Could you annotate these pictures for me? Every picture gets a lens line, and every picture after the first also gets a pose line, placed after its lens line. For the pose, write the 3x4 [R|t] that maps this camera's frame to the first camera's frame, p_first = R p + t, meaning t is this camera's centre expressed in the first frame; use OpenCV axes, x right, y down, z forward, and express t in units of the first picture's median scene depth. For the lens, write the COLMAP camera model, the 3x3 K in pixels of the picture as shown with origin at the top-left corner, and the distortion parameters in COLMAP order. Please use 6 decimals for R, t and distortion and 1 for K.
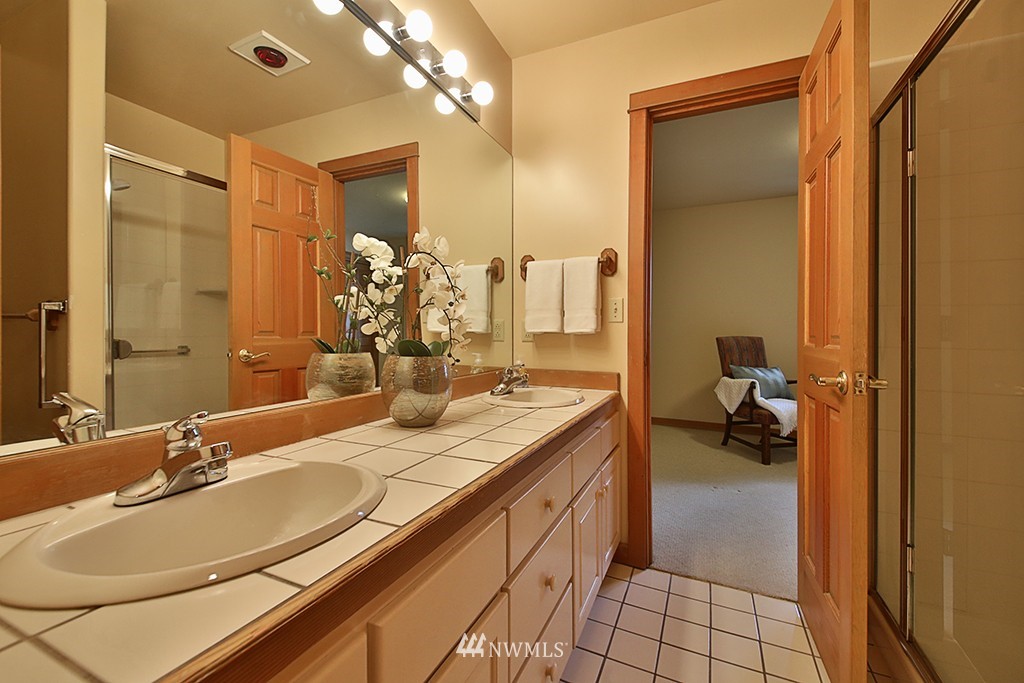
lens RADIAL K [[422.5, 0, 512.7], [0, 422.5, 324.4], [0, 0, 1]] dist [0.000327, 0.000006]
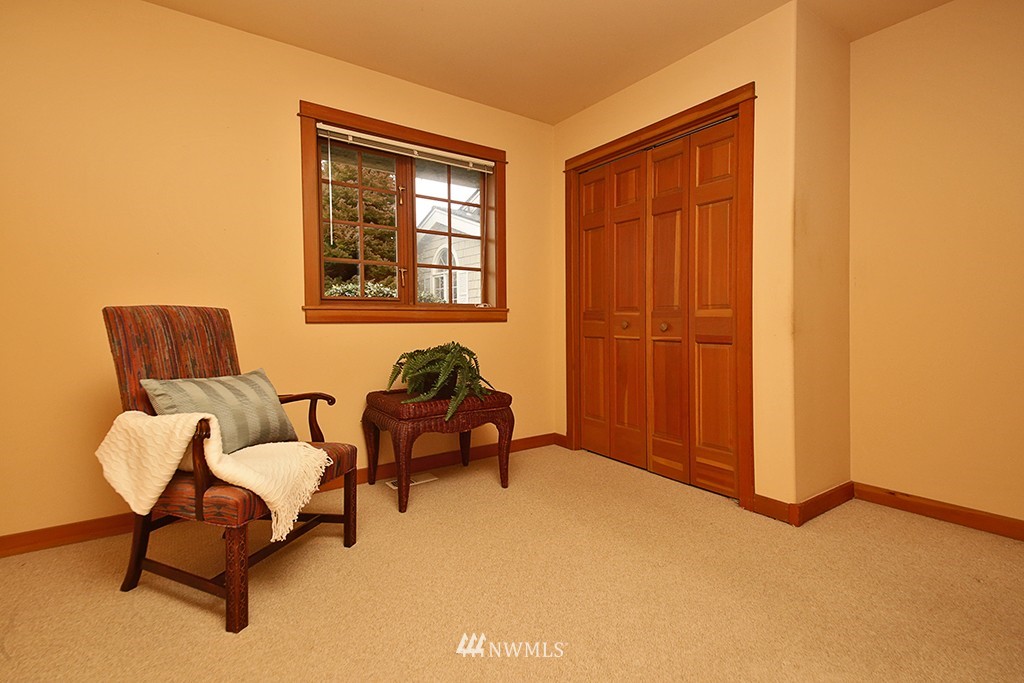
lens RADIAL K [[490.2, 0, 511.9], [0, 490.2, 315.1], [0, 0, 1]] dist [0.000141, -0.000178]
pose [[0.488661, -0.000218, 0.872474, 0.305407], [0.006533, 0.999973, -0.003409, 0.045193], [-0.872449, 0.007366, 0.488649, 0.518785]]
